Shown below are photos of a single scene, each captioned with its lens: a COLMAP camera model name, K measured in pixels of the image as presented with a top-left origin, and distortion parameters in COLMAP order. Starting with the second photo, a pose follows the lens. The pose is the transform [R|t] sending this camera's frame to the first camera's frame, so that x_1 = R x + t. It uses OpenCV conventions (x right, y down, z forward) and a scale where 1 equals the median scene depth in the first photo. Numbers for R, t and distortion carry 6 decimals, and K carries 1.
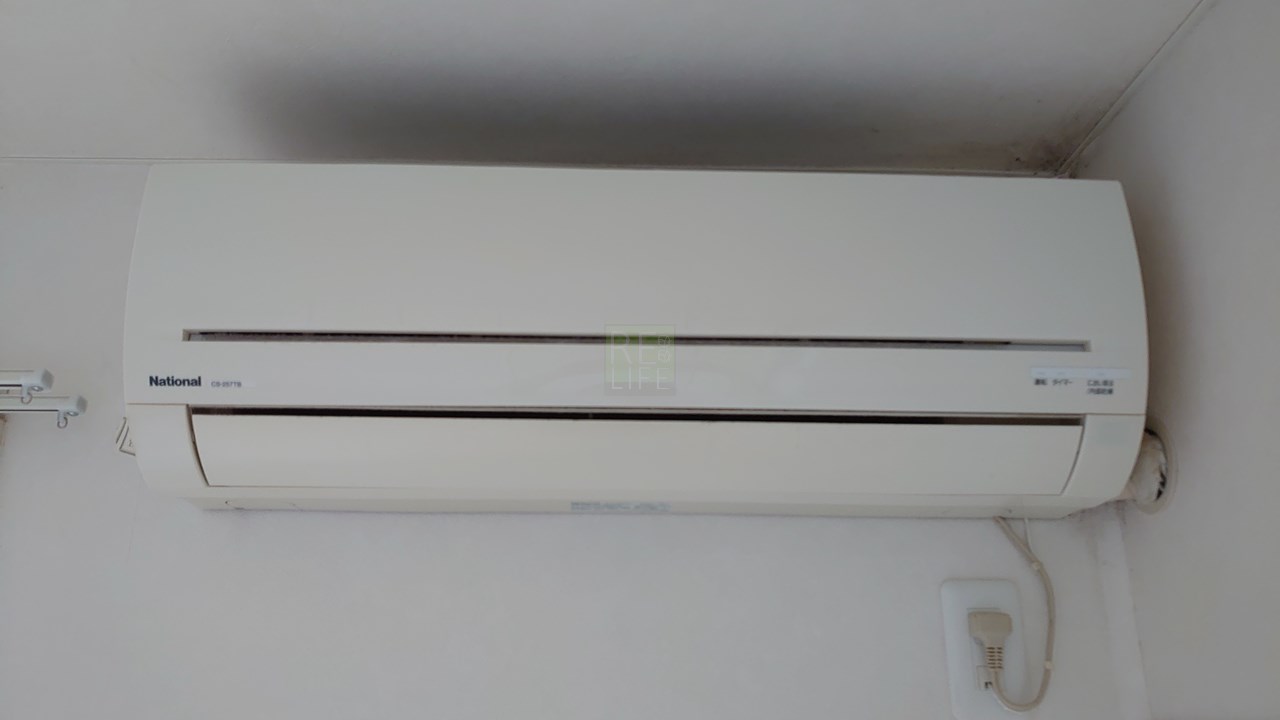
lens RADIAL K [[1000.2, 0, 642.1], [0, 1000.2, 357.8], [0, 0, 1]] dist [0.006994, 0.003541]
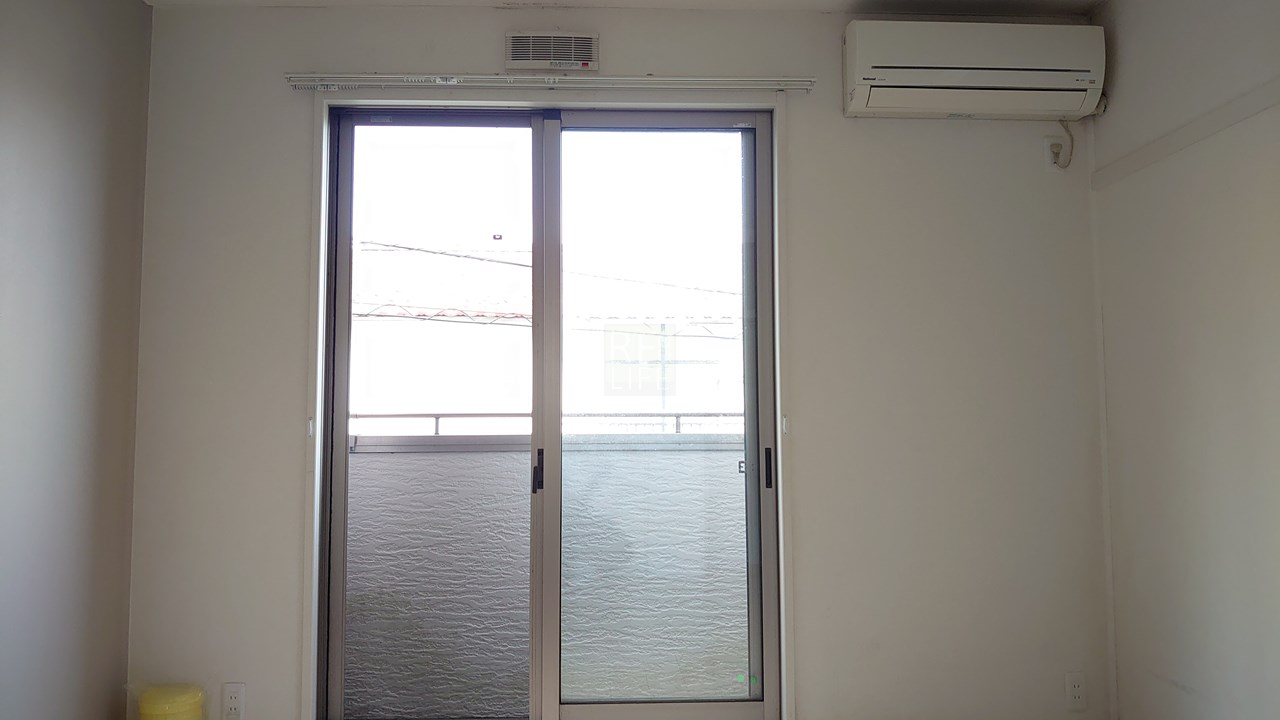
lens RADIAL K [[1000.2, 0, 637.3], [0, 1000.2, 357.2], [0, 0, 1]] dist [0.006994, 0.003541]
pose [[0.999578, -0.004737, 0.028676, -1.371153], [-0.002190, 0.971544, 0.236850, 0.143783], [-0.028982, -0.236813, 0.971123, -2.869791]]
